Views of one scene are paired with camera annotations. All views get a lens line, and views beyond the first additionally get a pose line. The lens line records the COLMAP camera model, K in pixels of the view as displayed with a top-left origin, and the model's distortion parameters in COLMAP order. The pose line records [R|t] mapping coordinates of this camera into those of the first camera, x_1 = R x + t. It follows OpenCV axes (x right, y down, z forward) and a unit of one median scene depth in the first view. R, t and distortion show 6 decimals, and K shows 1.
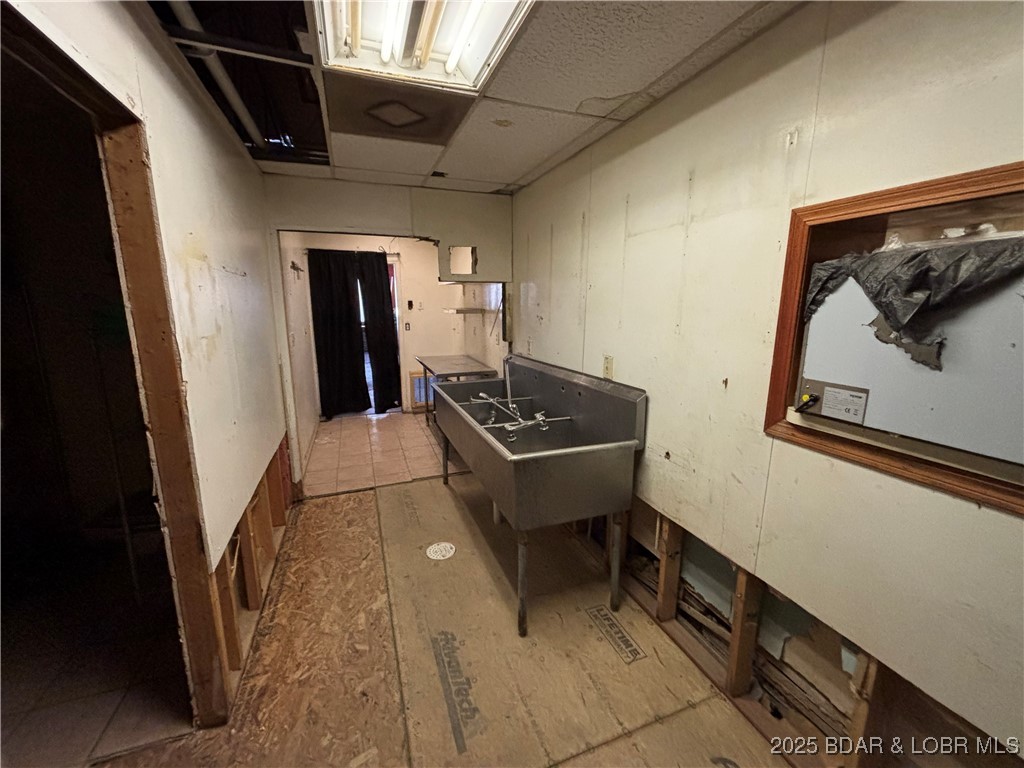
lens RADIAL K [[411.9, 0, 510.6], [0, 411.9, 384.4], [0, 0, 1]] dist [0.002810, -0.001751]
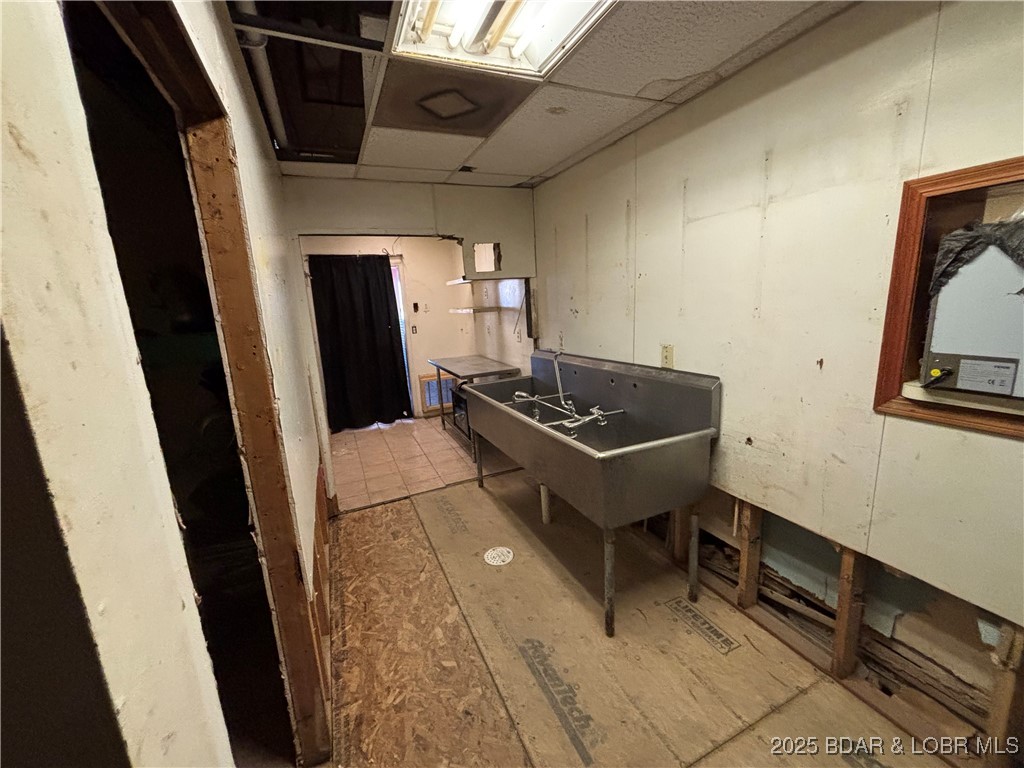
lens RADIAL K [[411.9, 0, 510.3], [0, 411.9, 384.4], [0, 0, 1]] dist [0.002810, -0.001751]
pose [[0.996814, -0.066076, 0.044675, -0.241863], [0.065829, 0.997807, 0.006983, -0.008524], [-0.045038, -0.004019, 0.998977, 0.043051]]
